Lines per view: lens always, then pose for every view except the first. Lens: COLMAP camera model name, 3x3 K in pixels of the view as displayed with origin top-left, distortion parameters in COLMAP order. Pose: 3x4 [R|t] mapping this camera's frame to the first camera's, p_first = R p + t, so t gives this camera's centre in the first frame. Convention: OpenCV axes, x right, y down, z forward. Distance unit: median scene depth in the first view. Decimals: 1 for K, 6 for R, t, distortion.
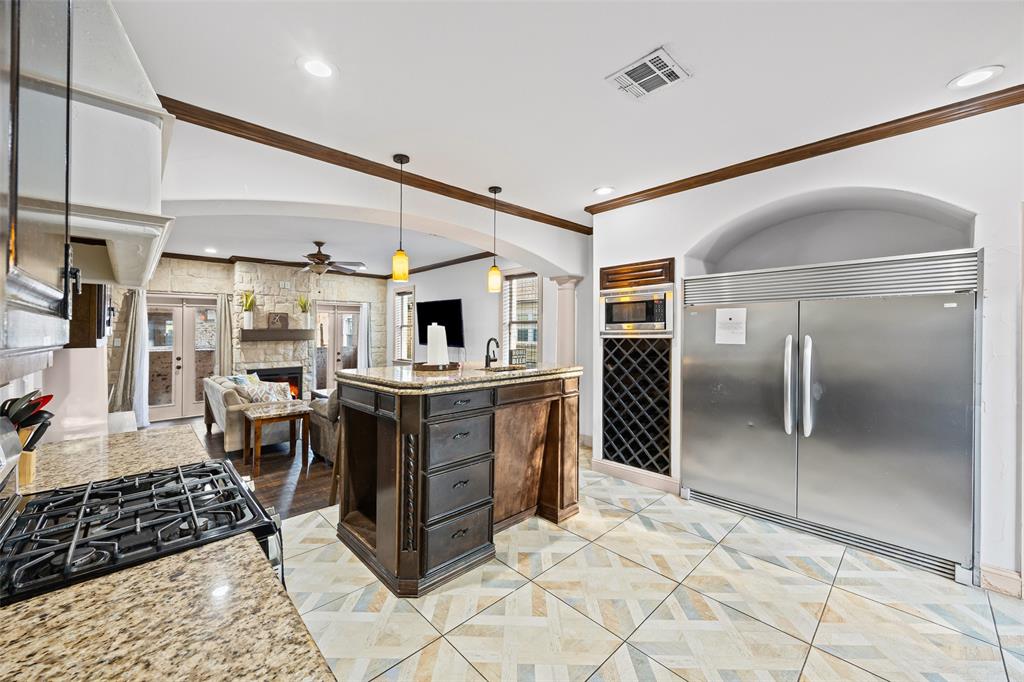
lens RADIAL K [[395.1, 0, 511.0], [0, 395.1, 330.7], [0, 0, 1]] dist [-0.002551, -0.000108]
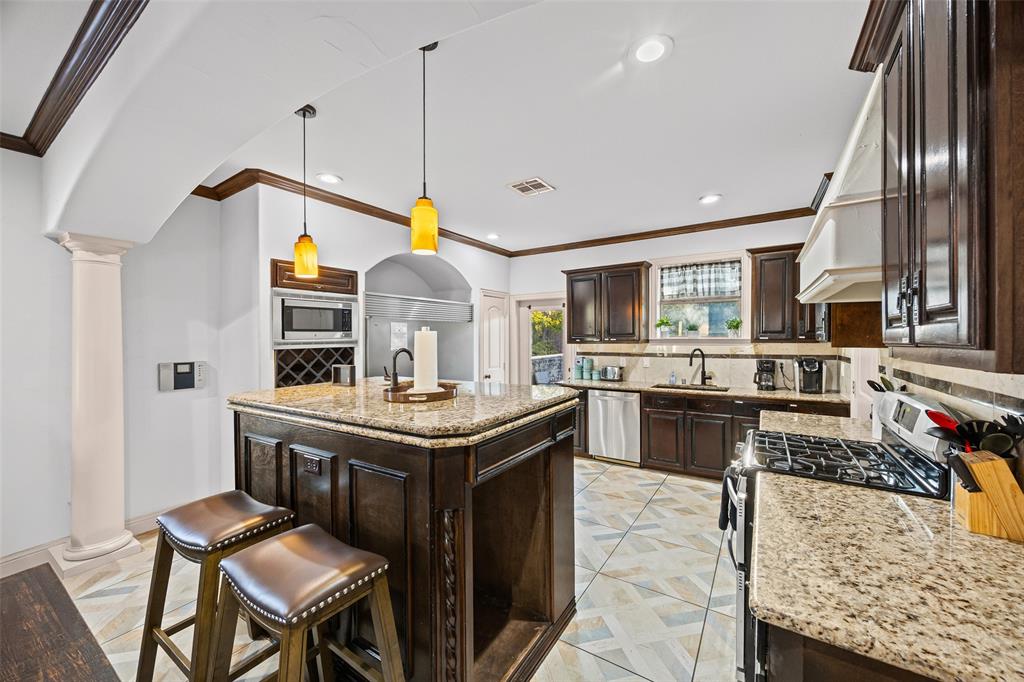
lens RADIAL K [[398.2, 0, 512.0], [0, 398.2, 341.0], [0, 0, 1]] dist [-0.000882, -0.000041]
pose [[-0.227289, -0.002029, 0.973825, -0.722788], [0.004239, 0.999986, 0.003073, 0.001685], [-0.973818, 0.004826, -0.227277, 0.822011]]
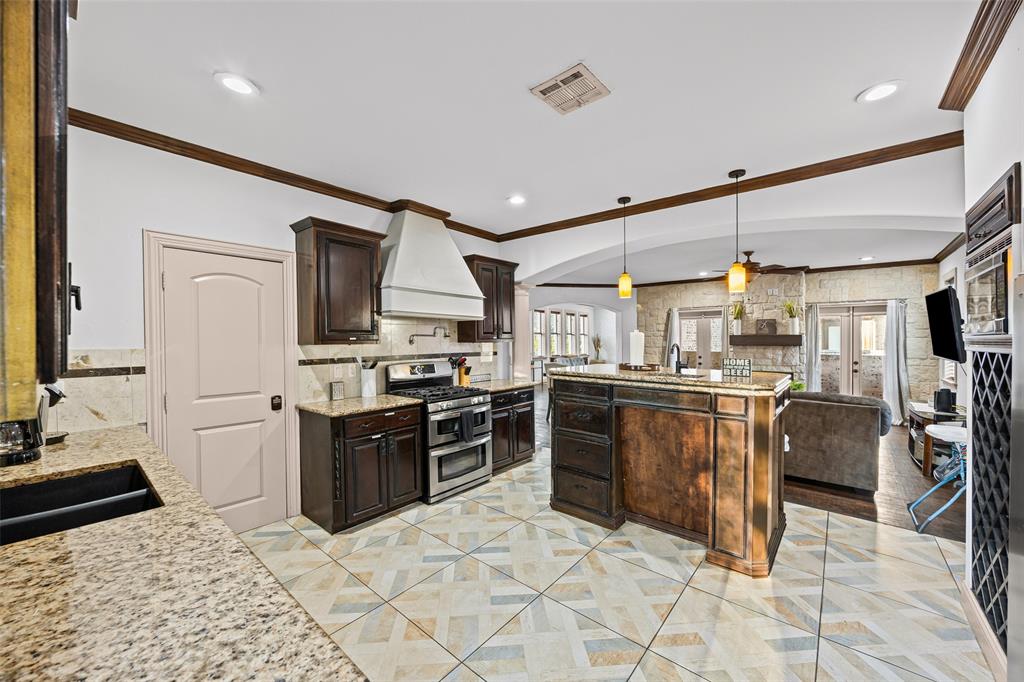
lens RADIAL K [[393.1, 0, 508.1], [0, 393.1, 344.9], [0, 0, 1]] dist [0.000245, 0.000041]
pose [[0.096588, 0.021201, -0.995099, 0.757476], [0.001995, 0.999767, 0.021494, -0.000863], [0.995322, -0.004062, 0.096523, 0.406291]]
